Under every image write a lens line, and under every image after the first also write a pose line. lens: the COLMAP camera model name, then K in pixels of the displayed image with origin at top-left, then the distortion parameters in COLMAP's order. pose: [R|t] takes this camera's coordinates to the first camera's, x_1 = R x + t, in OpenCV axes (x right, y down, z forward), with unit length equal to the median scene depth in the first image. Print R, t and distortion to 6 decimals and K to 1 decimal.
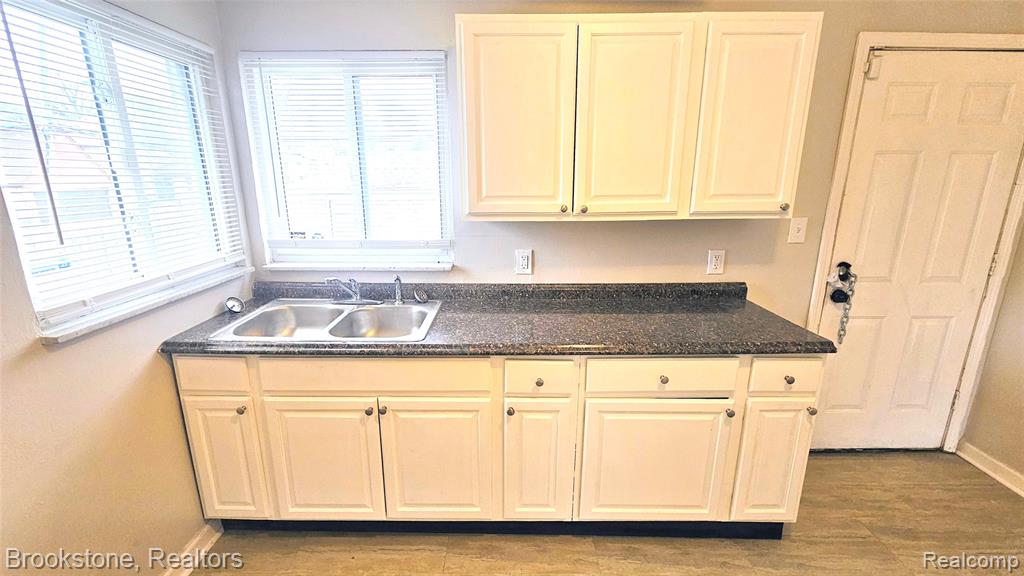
lens RADIAL K [[427.6, 0, 506.7], [0, 427.6, 286.5], [0, 0, 1]] dist [-0.000190, 0.000004]
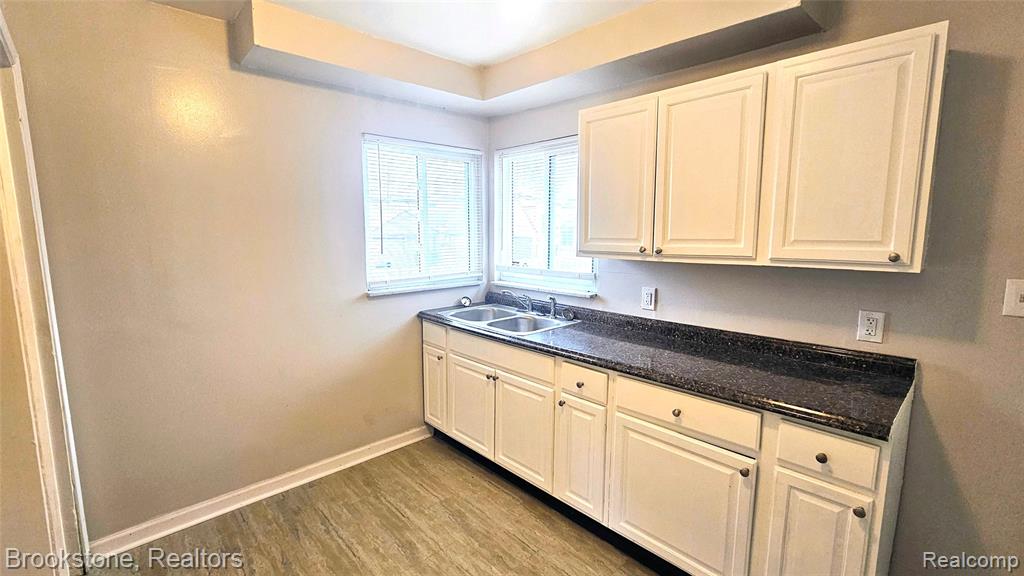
lens RADIAL K [[444.1, 0, 505.4], [0, 444.1, 286.6], [0, 0, 1]] dist [0.000369, 0.000114]
pose [[0.685241, 0.095065, -0.722085, 0.738322], [-0.181454, 0.982465, -0.042850, 0.034792], [0.705350, 0.160387, 0.690476, -0.077567]]
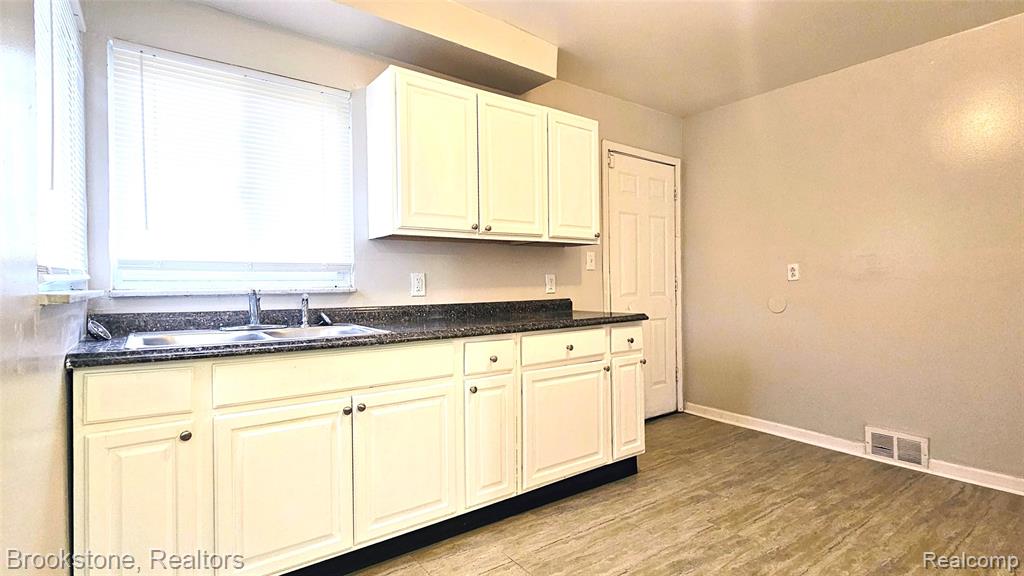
lens RADIAL K [[487.0, 0, 507.4], [0, 487.0, 285.4], [0, 0, 1]] dist [0.000574, 0.000013]
pose [[0.799697, -0.008771, 0.600339, -0.620463], [0.155210, 0.968925, -0.192596, 0.259538], [-0.579995, 0.247198, 0.776208, -0.101353]]
